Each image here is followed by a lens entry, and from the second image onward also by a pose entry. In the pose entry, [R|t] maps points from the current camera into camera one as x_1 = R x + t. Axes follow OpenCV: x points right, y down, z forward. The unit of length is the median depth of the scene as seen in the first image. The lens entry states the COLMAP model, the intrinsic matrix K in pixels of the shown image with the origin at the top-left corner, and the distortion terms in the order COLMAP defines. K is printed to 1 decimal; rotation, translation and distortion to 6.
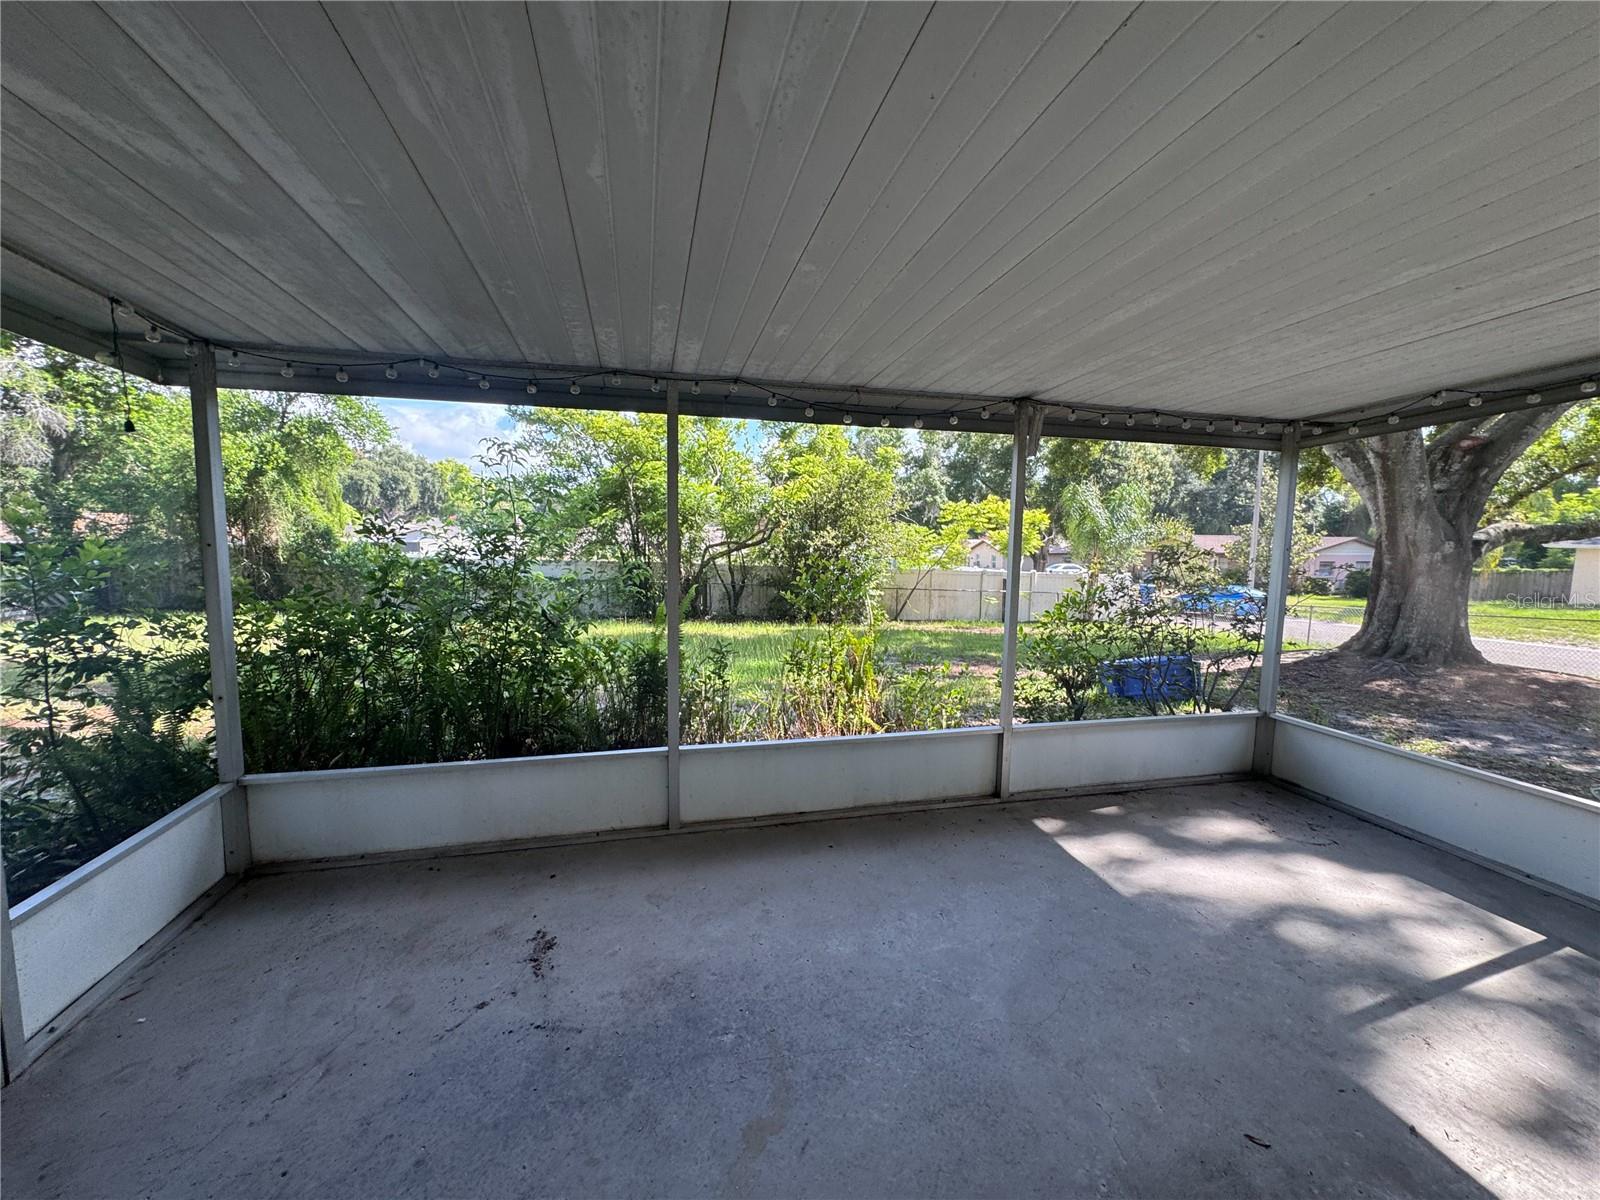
lens RADIAL K [[638.3, 0, 806.0], [0, 638.3, 599.2], [0, 0, 1]] dist [-0.004148, 0.000722]
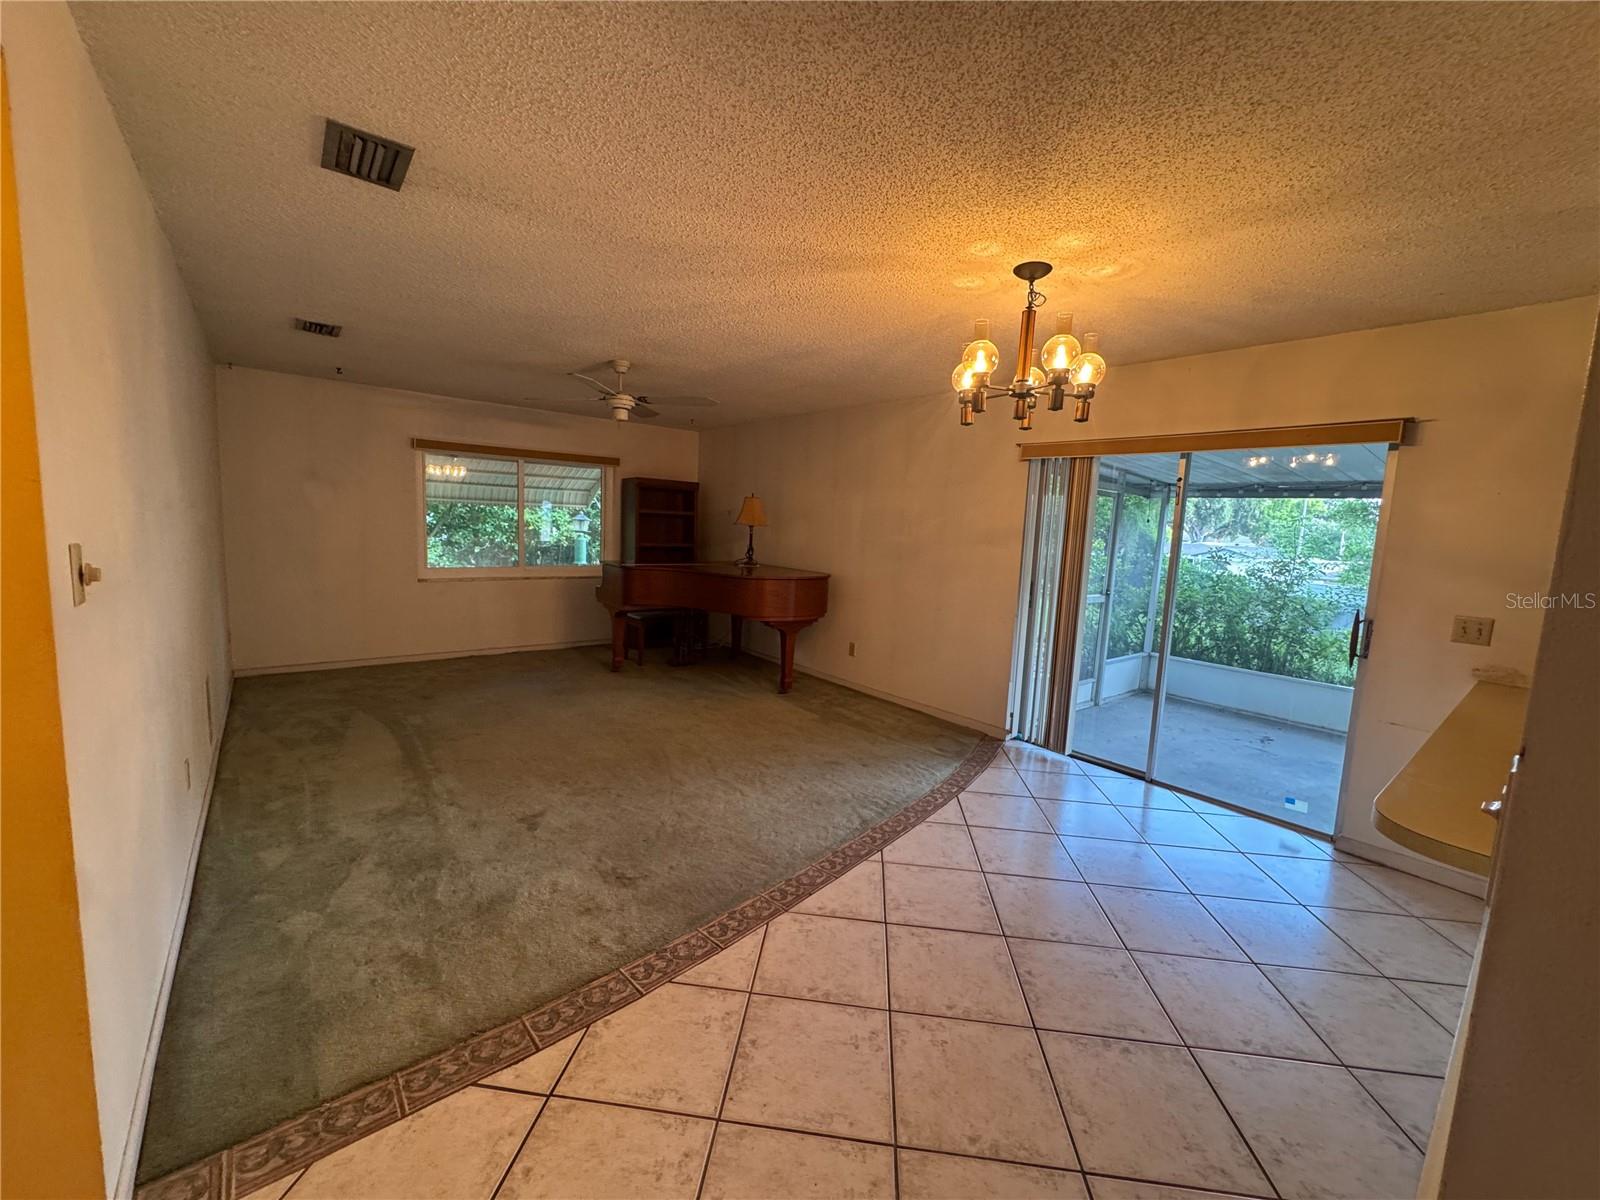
lens RADIAL K [[638.3, 0, 801.2], [0, 638.3, 598.2], [0, 0, 1]] dist [-0.004148, 0.000722]
pose [[0.426831, 0.115808, -0.896885, 0.548234], [-0.140539, 0.988212, 0.060717, 0.077527], [0.893344, 0.100132, 0.438075, -0.979274]]
